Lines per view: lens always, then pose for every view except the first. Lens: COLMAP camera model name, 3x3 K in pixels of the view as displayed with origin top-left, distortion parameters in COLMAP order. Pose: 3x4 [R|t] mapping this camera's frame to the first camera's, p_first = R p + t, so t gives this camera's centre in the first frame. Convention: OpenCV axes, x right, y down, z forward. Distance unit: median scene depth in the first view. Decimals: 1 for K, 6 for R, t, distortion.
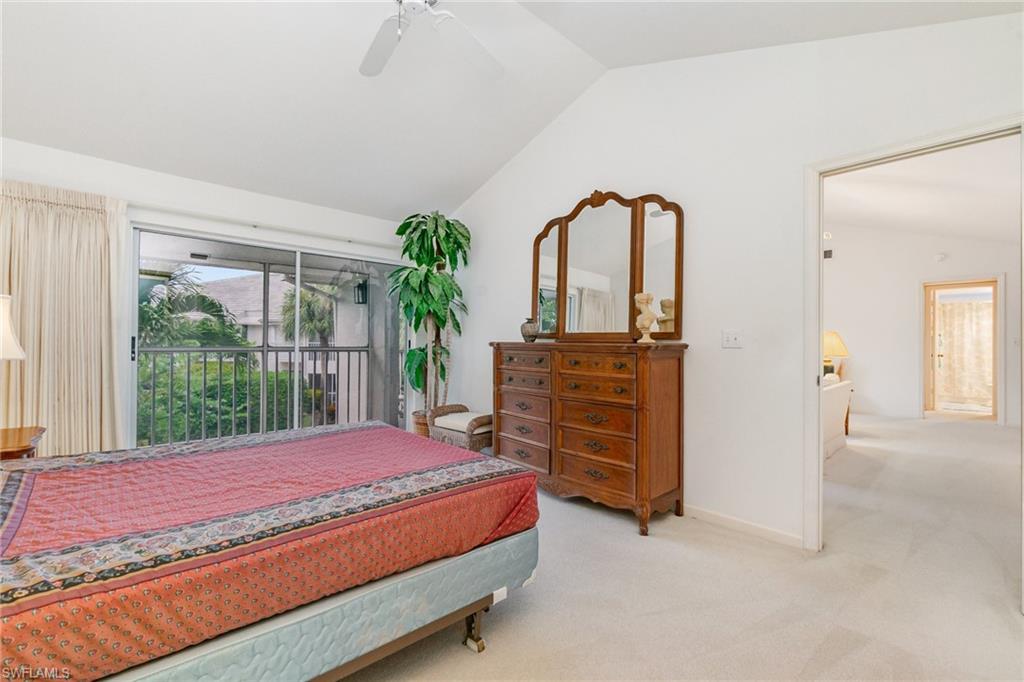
lens RADIAL K [[437.9, 0, 515.5], [0, 437.9, 342.2], [0, 0, 1]] dist [-0.003796, -0.000690]
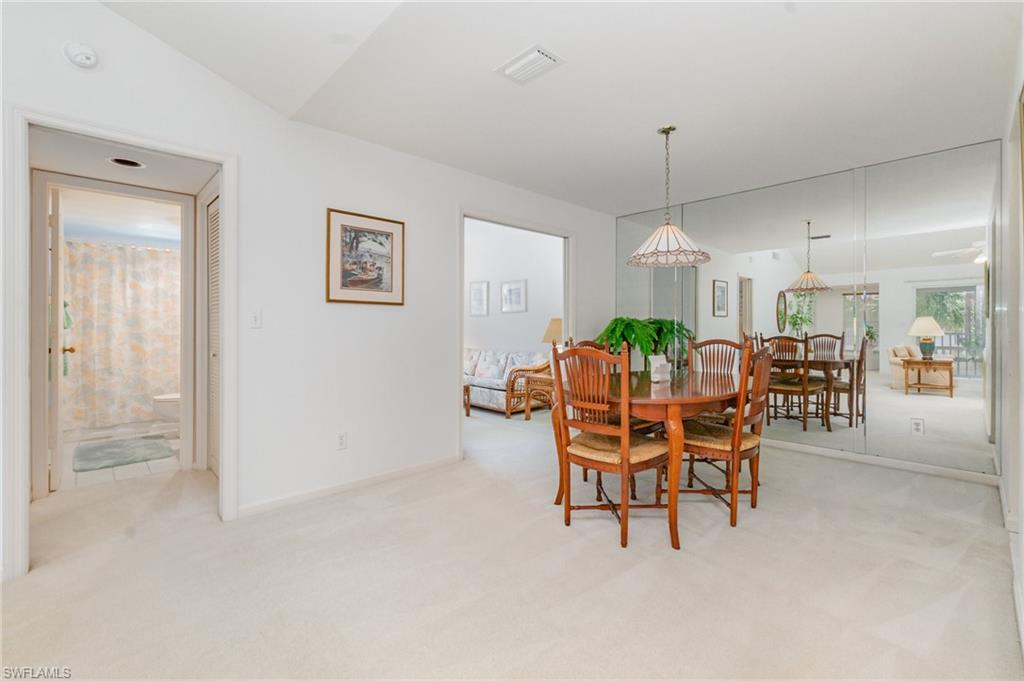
lens RADIAL K [[444.3, 0, 510.5], [0, 444.3, 328.0], [0, 0, 1]] dist [-0.000687, 0.000027]
pose [[-0.011762, -0.008637, 0.999894, 0.494864], [-0.008129, 0.999930, 0.008542, 0.001129], [-0.999898, -0.008028, -0.011832, 0.531329]]
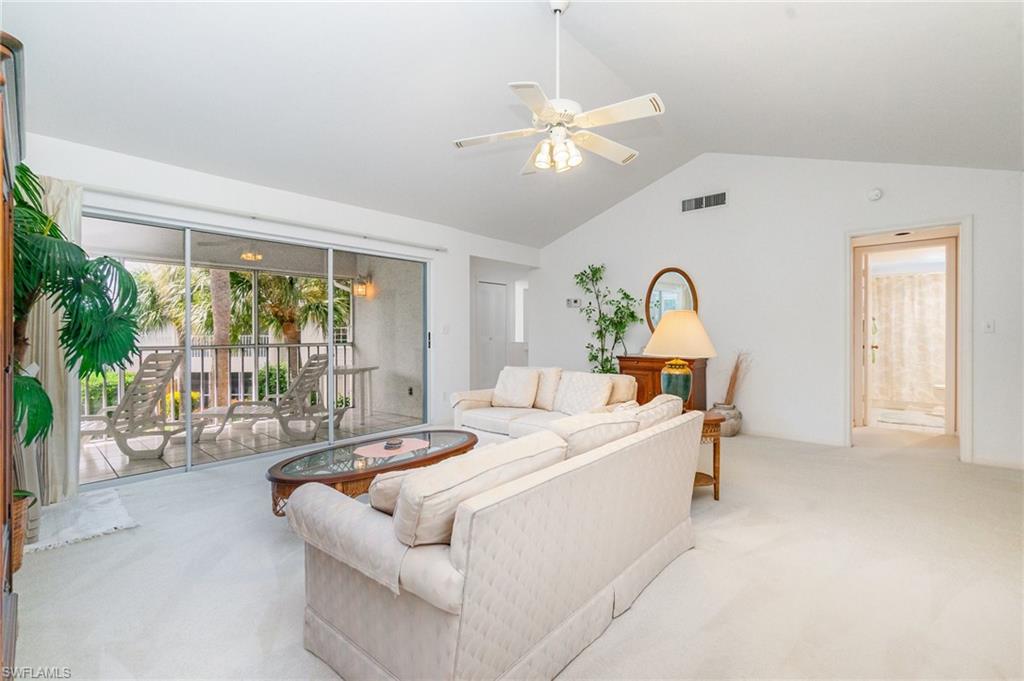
lens RADIAL K [[439.0, 0, 532.1], [0, 439.0, 336.2], [0, 0, 1]] dist [0.014255, -0.000052]
pose [[0.993299, -0.010747, 0.115075, 0.310775], [0.009686, 0.999905, 0.009773, 0.000447], [-0.115169, -0.008593, 0.993309, 0.320272]]
